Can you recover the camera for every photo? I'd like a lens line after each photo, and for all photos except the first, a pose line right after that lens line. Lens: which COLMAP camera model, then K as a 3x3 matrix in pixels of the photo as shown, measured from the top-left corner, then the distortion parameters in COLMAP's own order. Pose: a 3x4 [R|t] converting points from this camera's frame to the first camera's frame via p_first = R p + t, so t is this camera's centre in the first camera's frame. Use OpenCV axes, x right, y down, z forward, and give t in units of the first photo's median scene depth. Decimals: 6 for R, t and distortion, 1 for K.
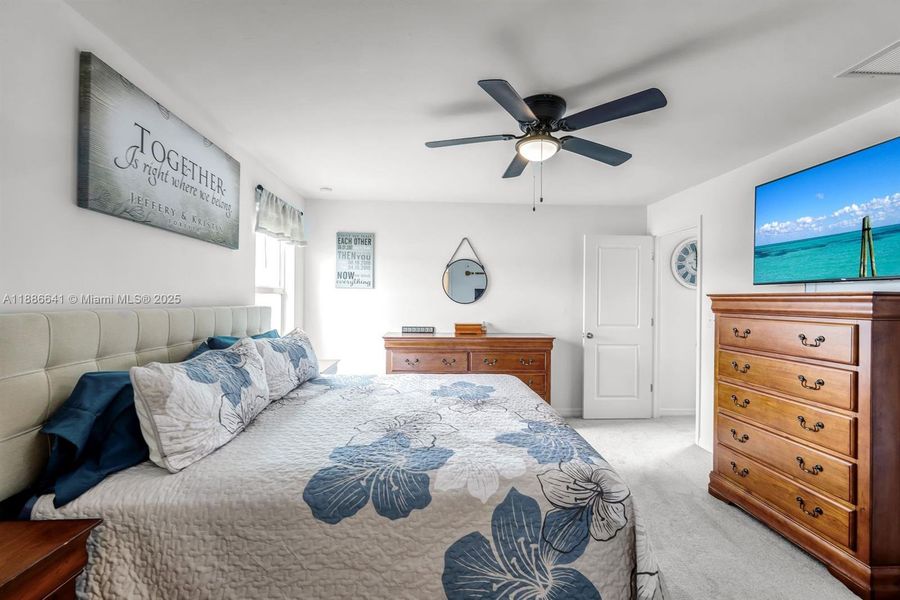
lens RADIAL K [[389.0, 0, 449.0], [0, 389.0, 298.0], [0, 0, 1]] dist [0.001228, 0.000020]
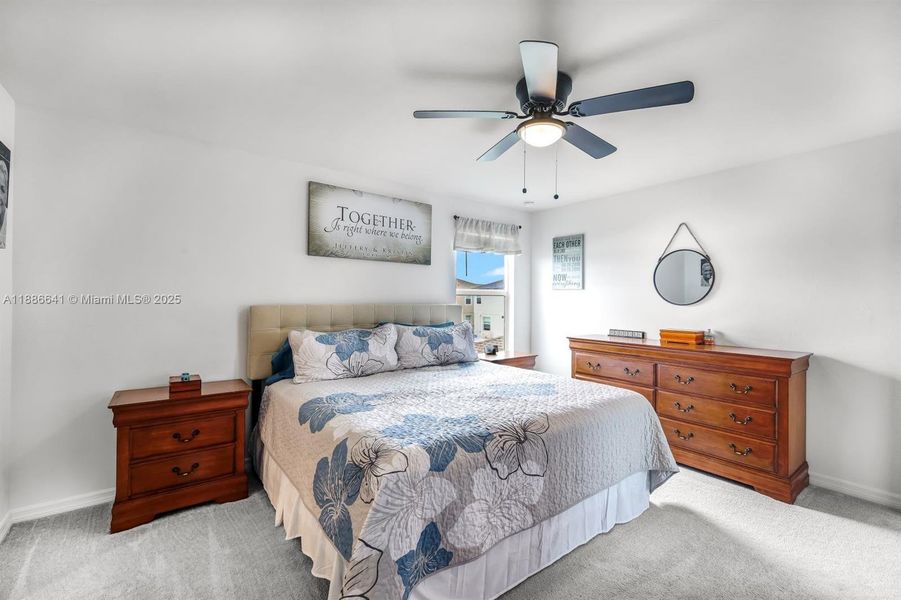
lens RADIAL K [[389.4, 0, 452.8], [0, 389.4, 298.6], [0, 0, 1]] dist [0.001228, 0.000020]
pose [[0.565249, -0.006212, -0.824897, 0.690998], [0.000932, 0.999976, -0.006893, 0.009086], [0.824920, 0.003127, 0.565241, 0.252729]]
